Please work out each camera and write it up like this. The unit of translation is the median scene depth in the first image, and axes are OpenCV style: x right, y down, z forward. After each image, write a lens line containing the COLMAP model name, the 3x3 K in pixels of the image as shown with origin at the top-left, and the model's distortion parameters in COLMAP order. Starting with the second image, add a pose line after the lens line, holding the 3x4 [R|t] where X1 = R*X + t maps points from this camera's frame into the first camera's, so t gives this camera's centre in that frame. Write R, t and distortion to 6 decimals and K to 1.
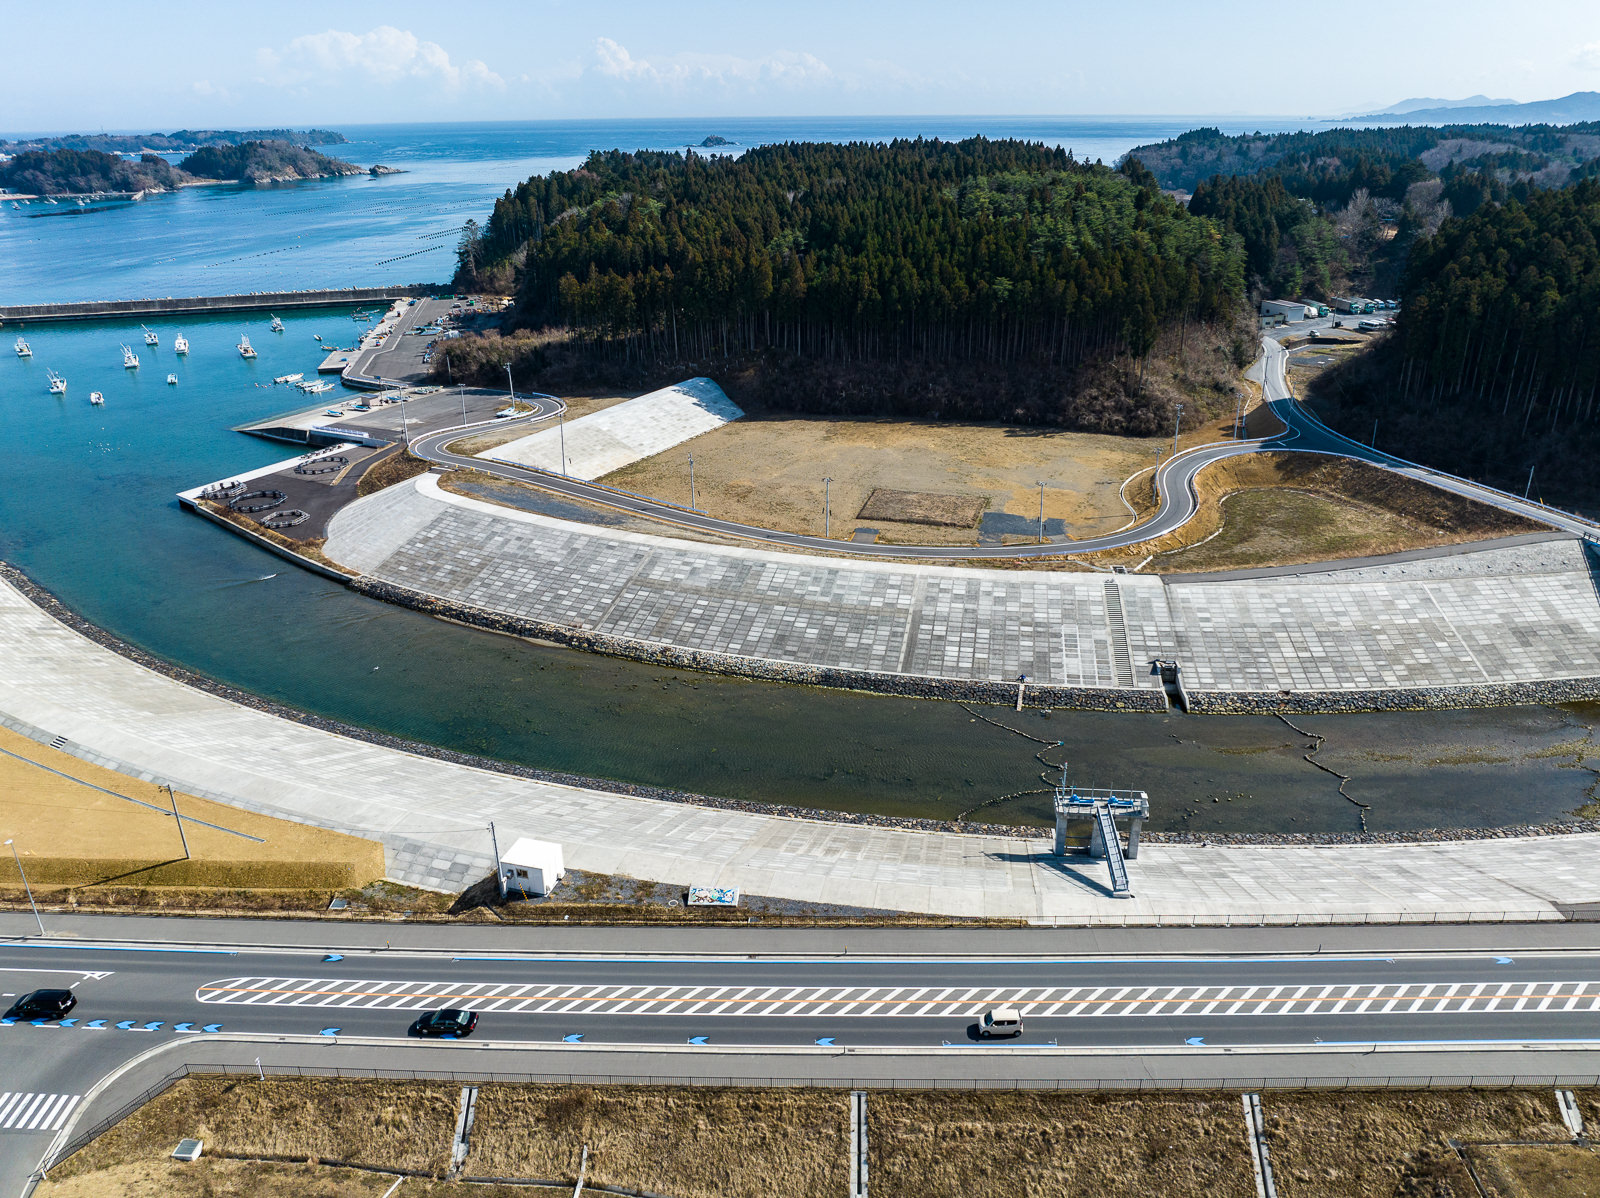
lens RADIAL K [[1159.2, 0, 803.1], [0, 1159.2, 594.6], [0, 0, 1]] dist [-0.046609, 0.015967]
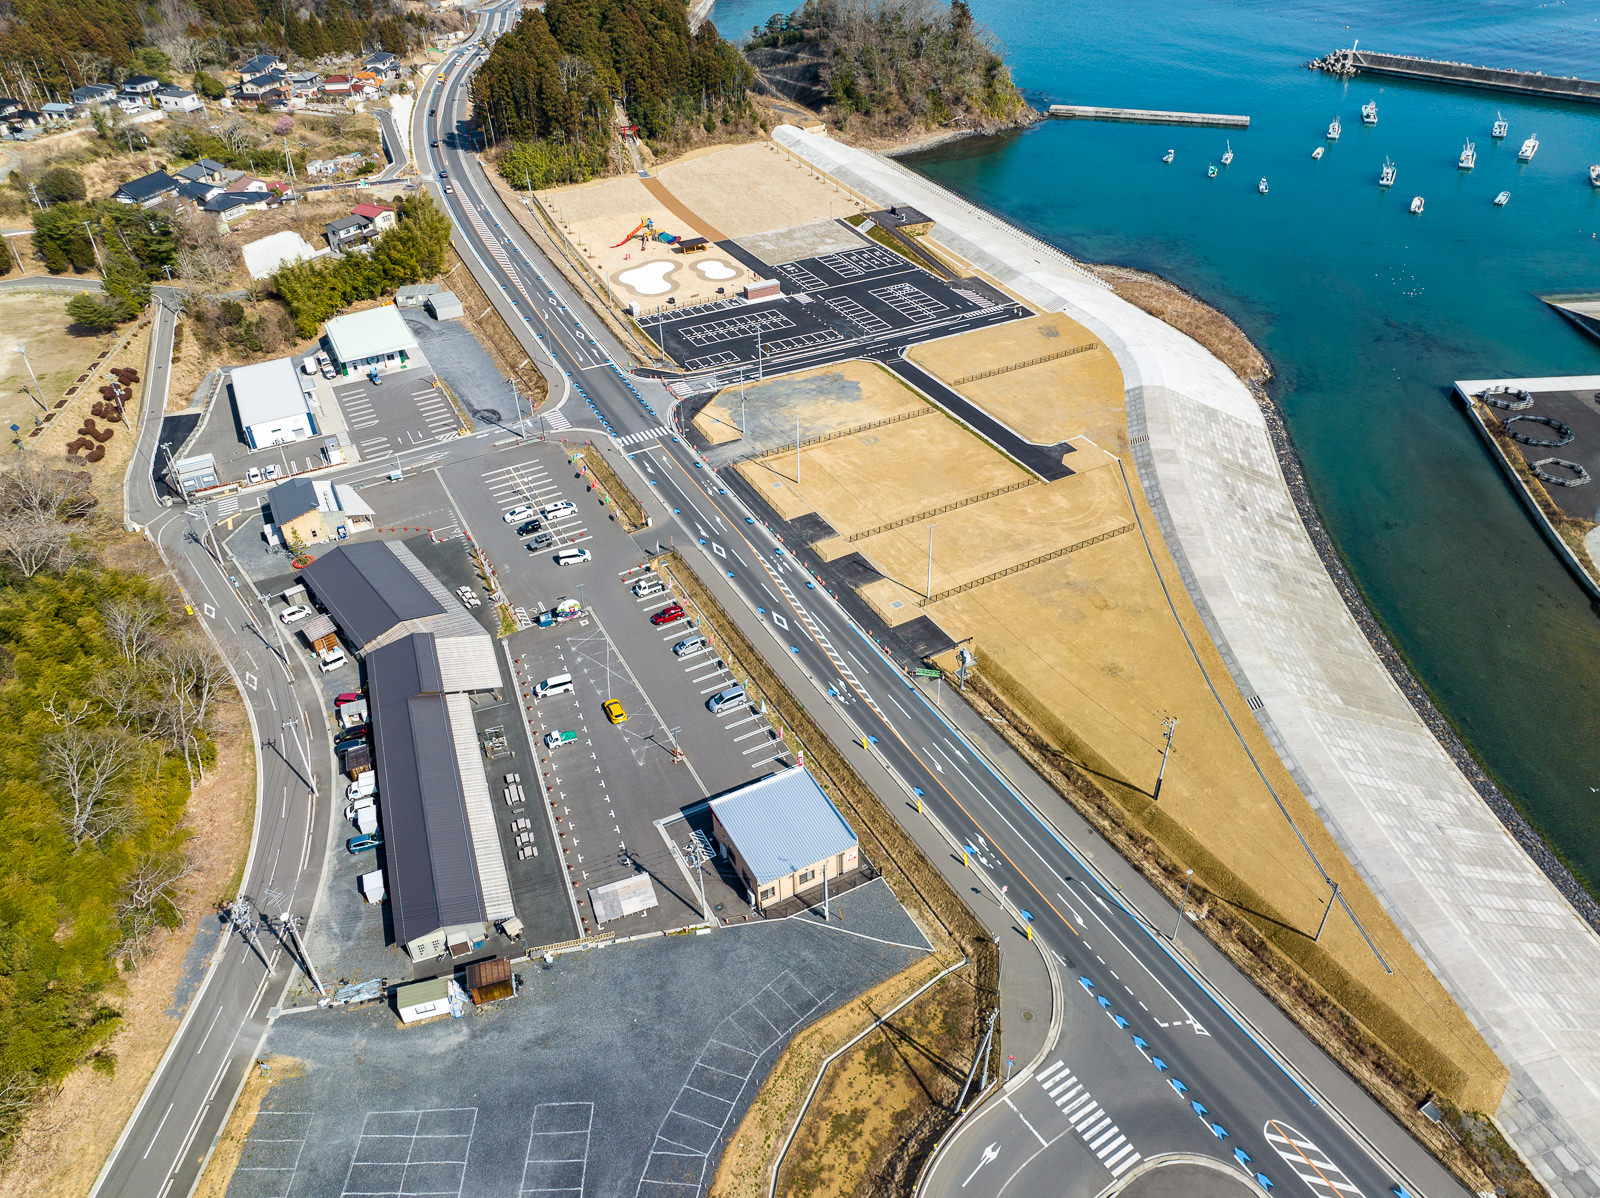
lens RADIAL K [[1133.1, 0, 804.0], [0, 1133.1, 601.8], [0, 0, 1]] dist [-0.050471, 0.024413]
pose [[0.530446, 0.498783, -0.685451, -0.211005], [-0.311818, 0.866697, 0.389366, -0.216139], [0.788287, 0.007198, 0.615265, 0.044348]]
